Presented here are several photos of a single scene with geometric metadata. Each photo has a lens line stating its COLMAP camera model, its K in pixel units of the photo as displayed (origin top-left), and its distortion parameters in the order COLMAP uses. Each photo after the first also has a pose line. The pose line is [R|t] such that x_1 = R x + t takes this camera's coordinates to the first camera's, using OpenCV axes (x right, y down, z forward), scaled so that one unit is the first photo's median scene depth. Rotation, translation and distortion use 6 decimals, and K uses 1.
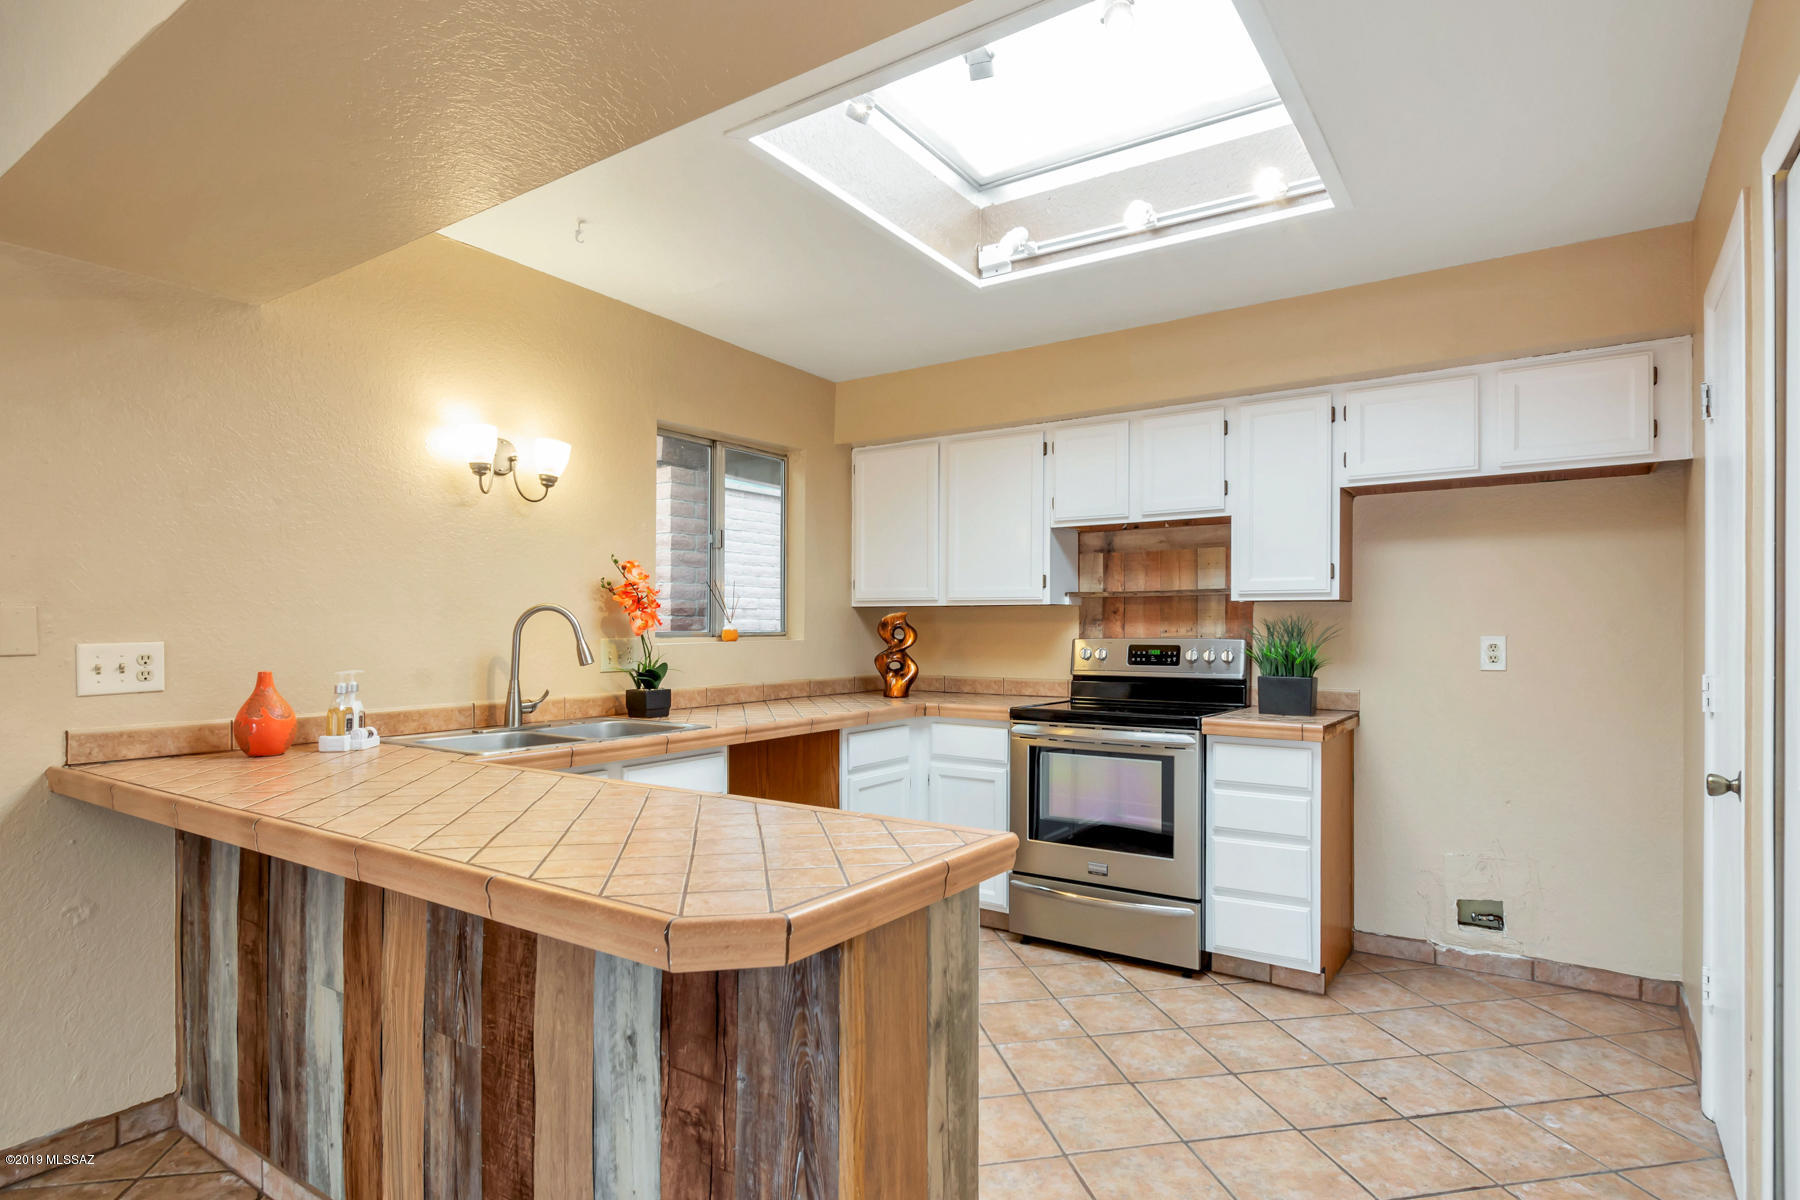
lens RADIAL K [[968.9, 0, 912.8], [0, 968.9, 614.5], [0, 0, 1]] dist [-0.007030, -0.003397]
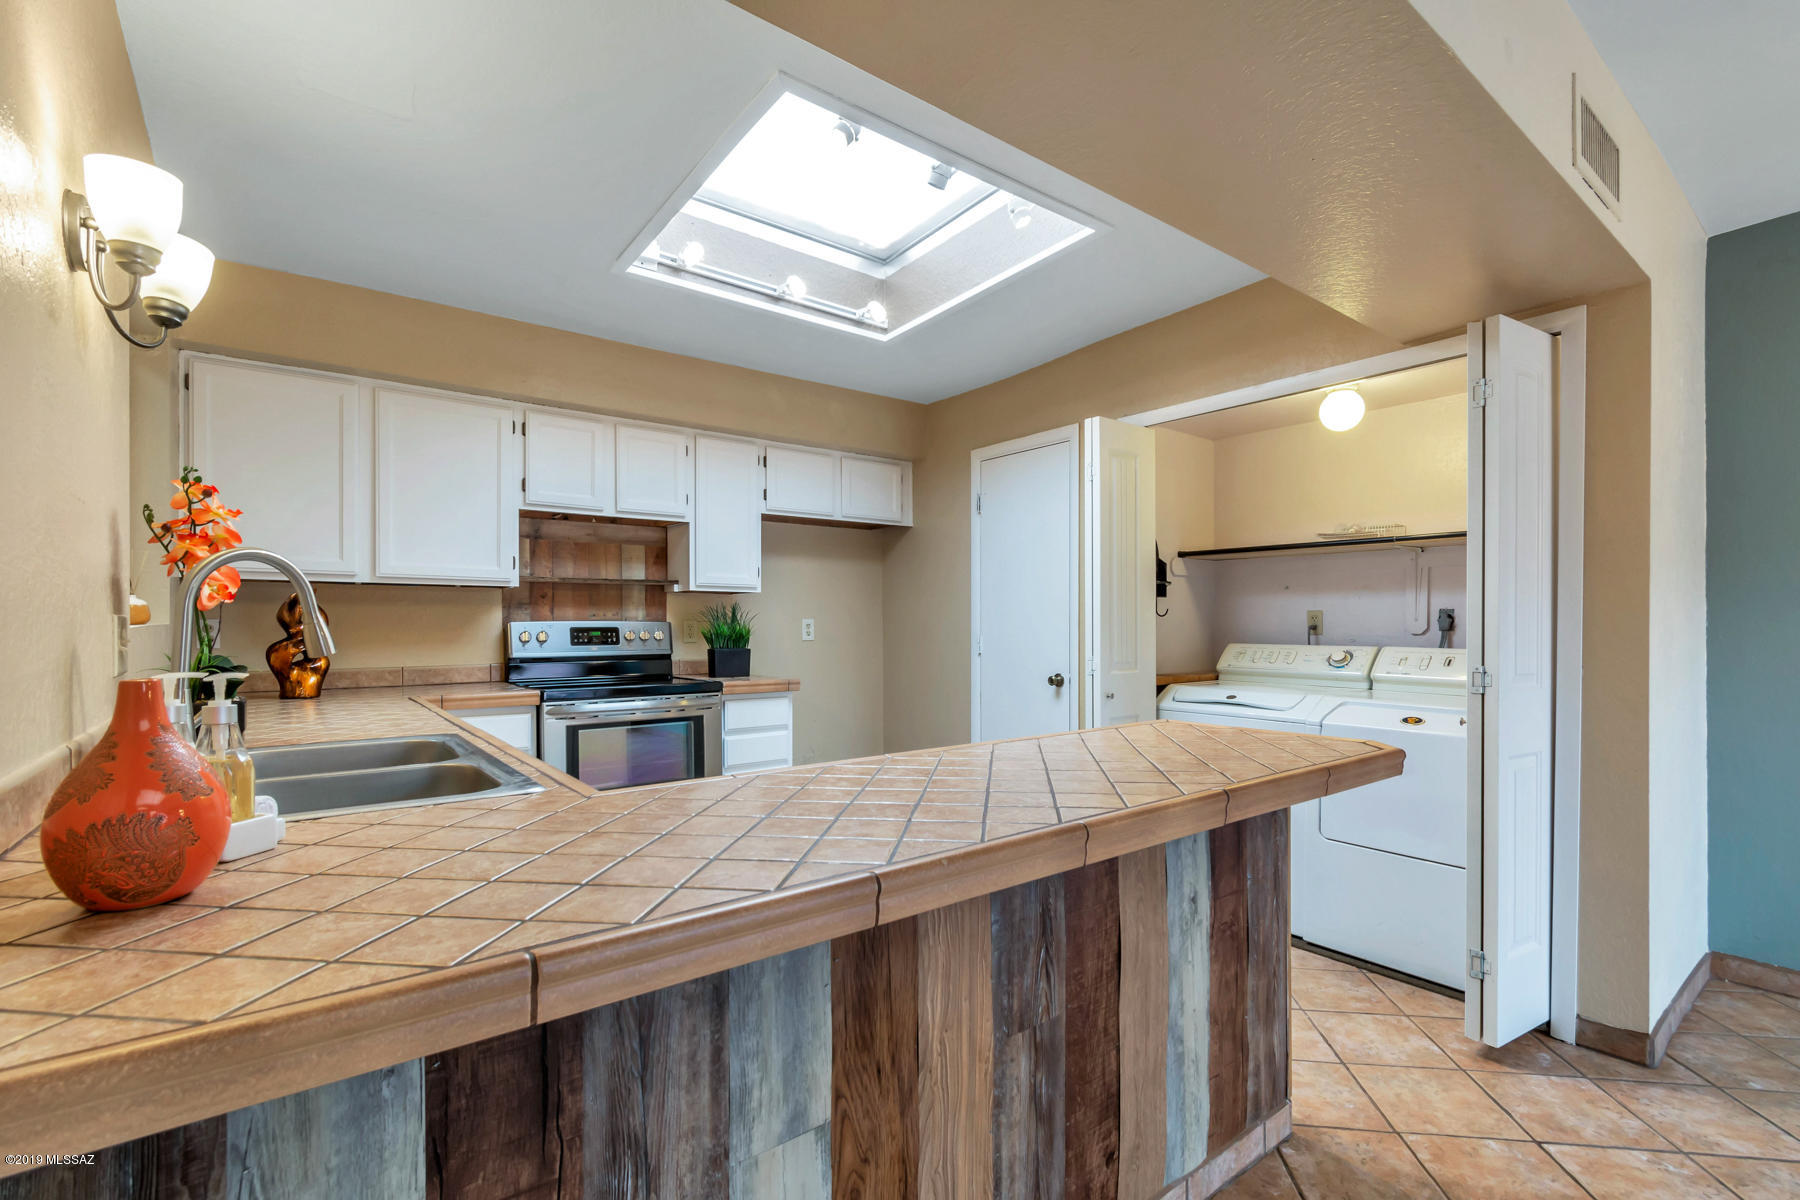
lens RADIAL K [[811.7, 0, 910.7], [0, 811.7, 625.5], [0, 0, 1]] dist [0.003311, -0.001108]
pose [[0.298820, -0.001490, 0.954308, -0.616076], [-0.012484, 0.999907, 0.005470, 0.023000], [-0.954228, -0.013549, 0.298774, 0.430492]]
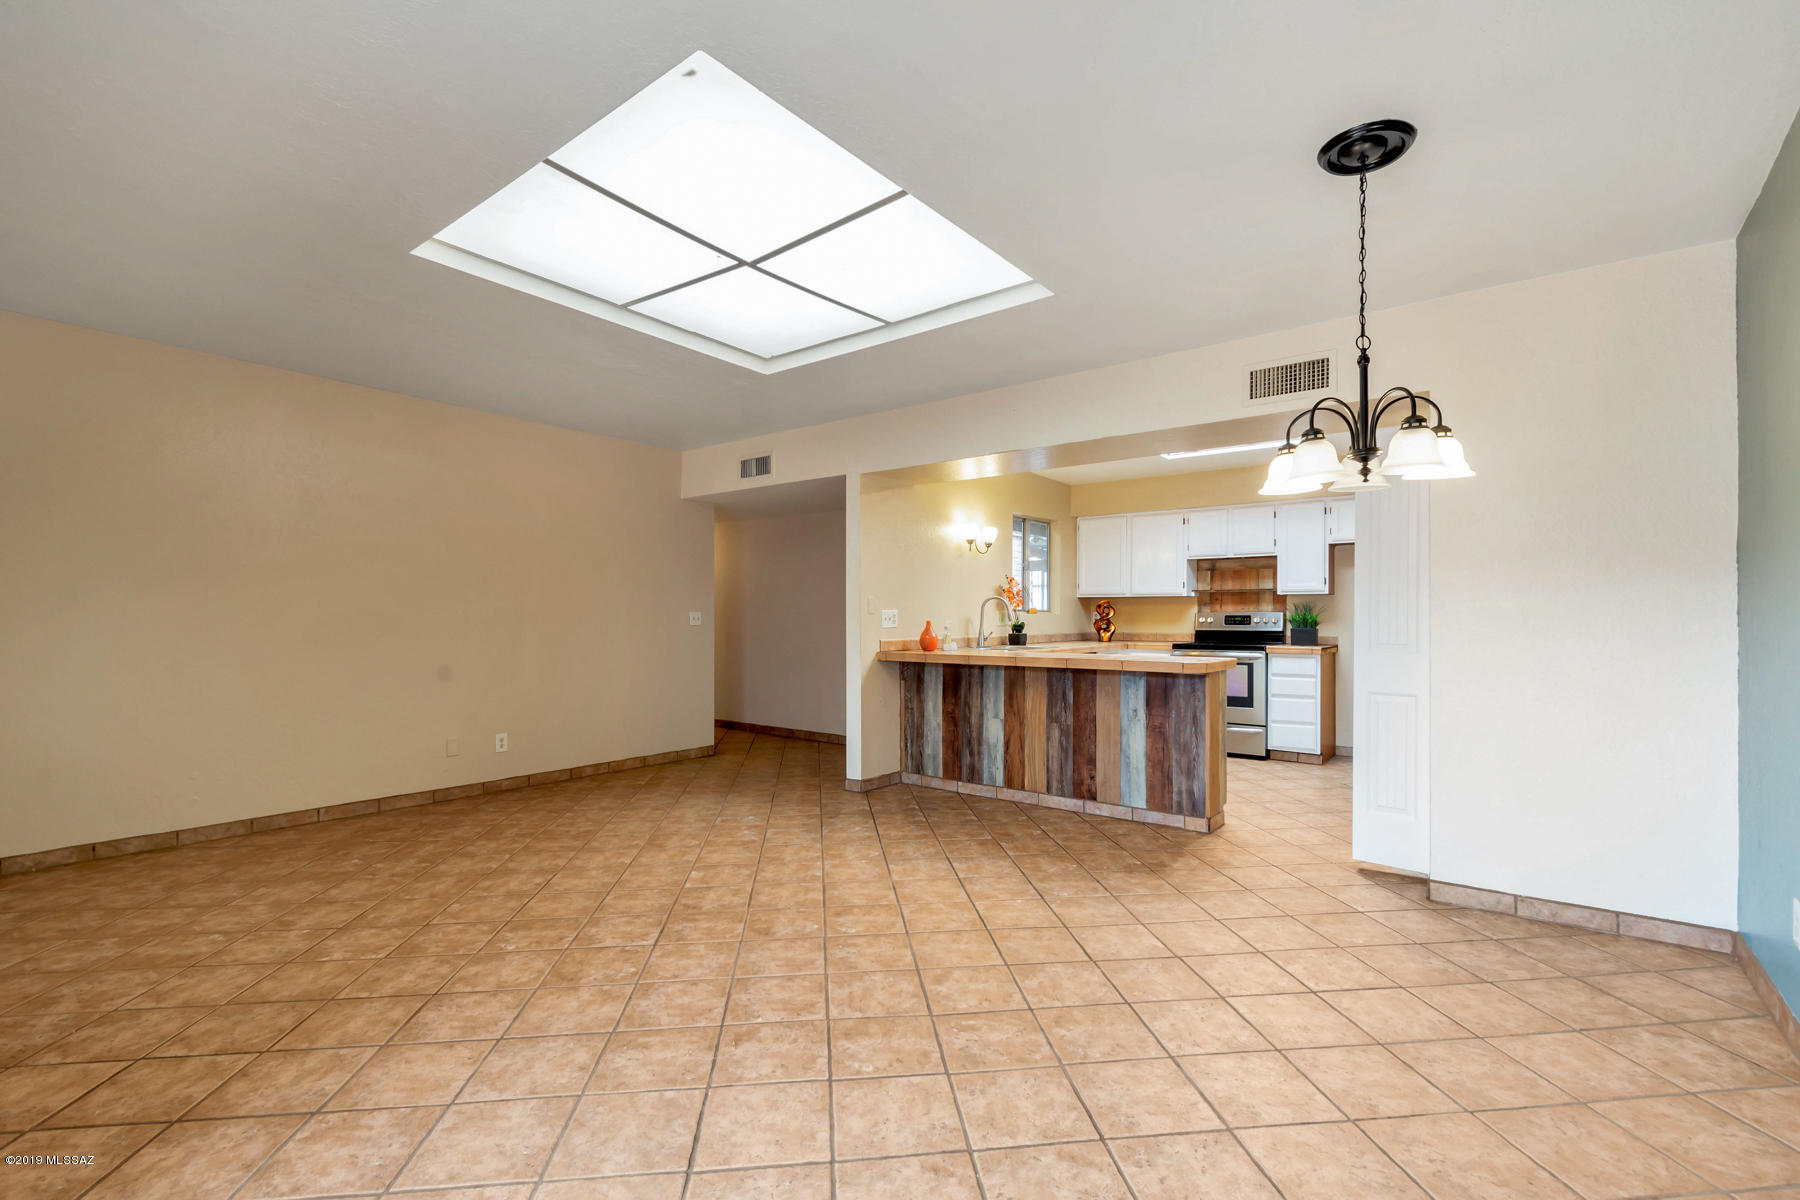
lens RADIAL K [[811.7, 0, 904.3], [0, 811.7, 611.6], [0, 0, 1]] dist [0.003311, -0.001108]
pose [[0.997680, 0.000795, -0.068069, -0.405600], [-0.000076, 0.999944, 0.010569, 0.005680], [0.068074, -0.010539, 0.997625, -0.930480]]
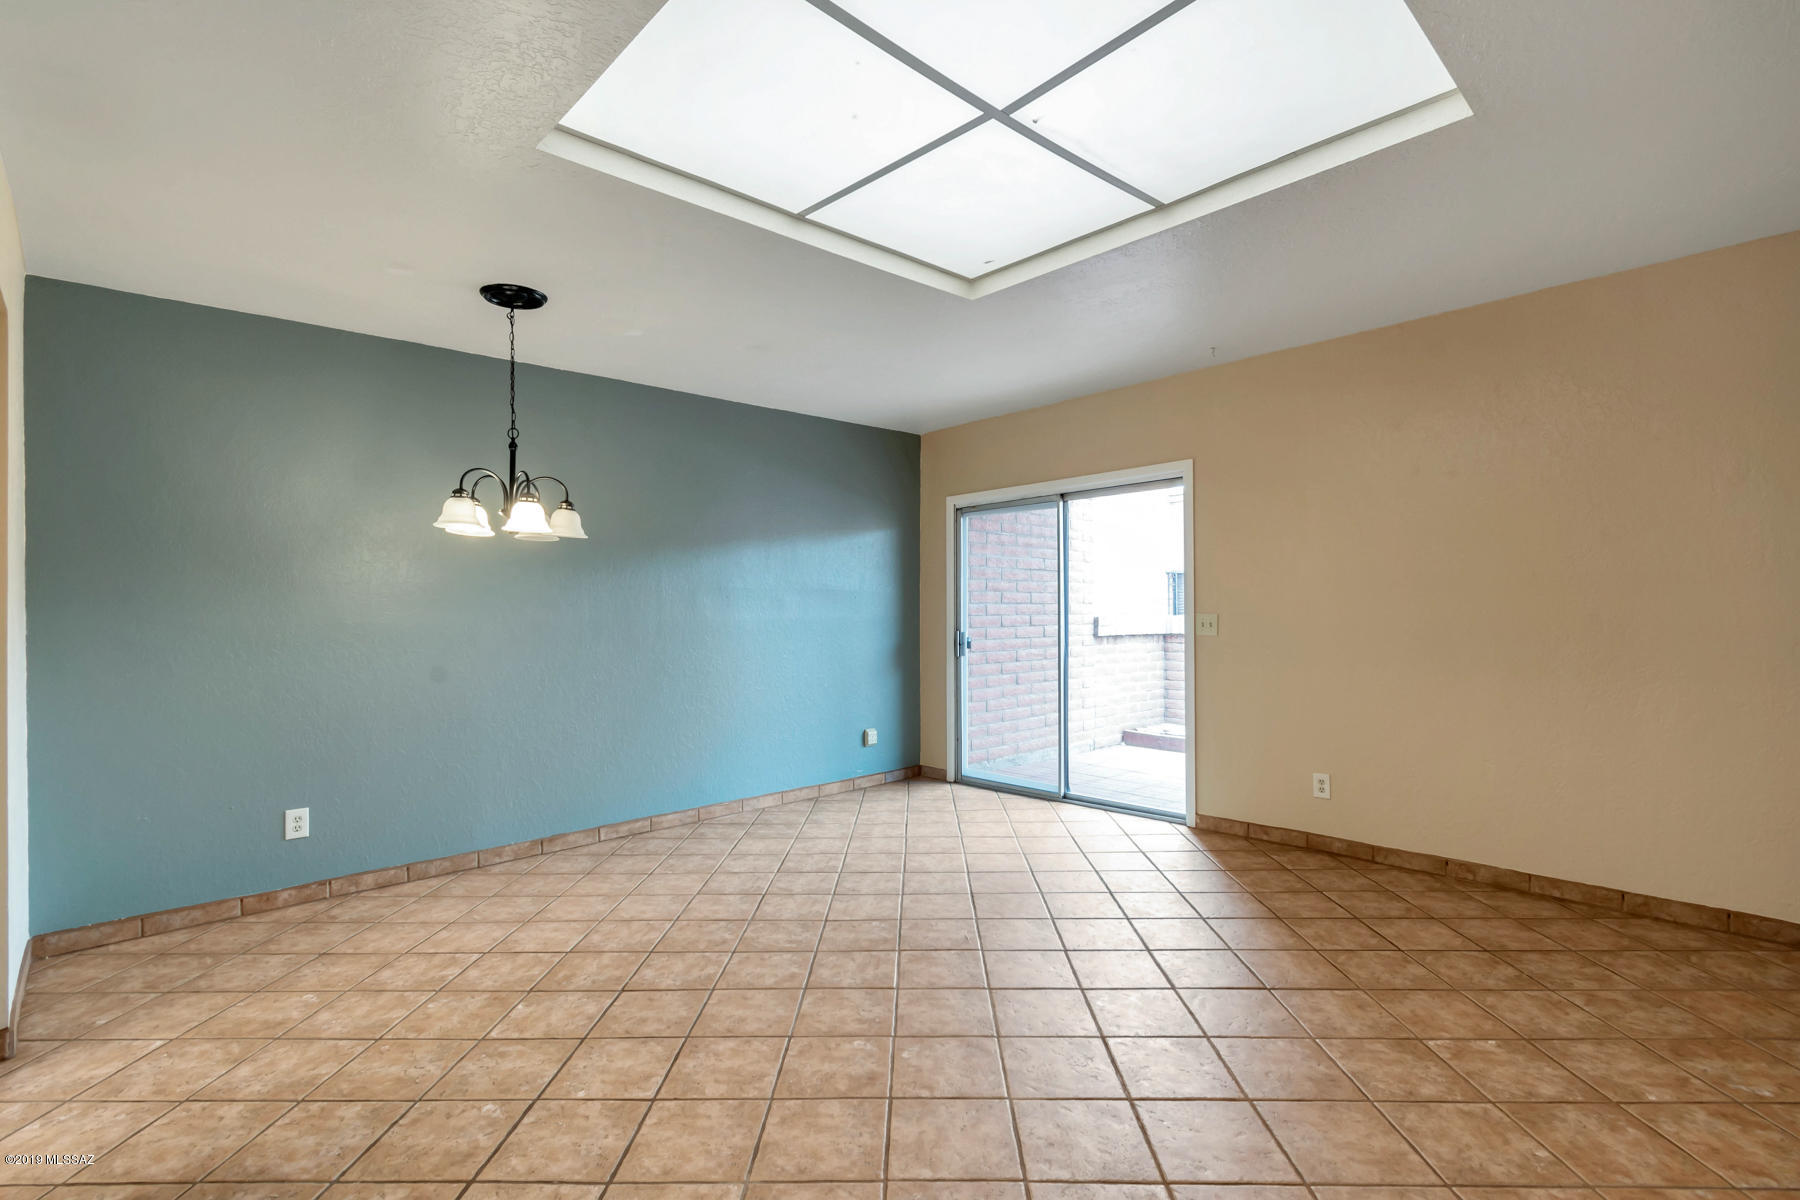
lens RADIAL K [[811.7, 0, 904.8], [0, 811.7, 608.0], [0, 0, 1]] dist [0.003311, -0.001108]
pose [[-0.979659, 0.007401, 0.200535, -0.684608], [0.004695, 0.999891, -0.013969, 0.010375], [-0.200616, -0.012743, -0.979587, 0.561444]]
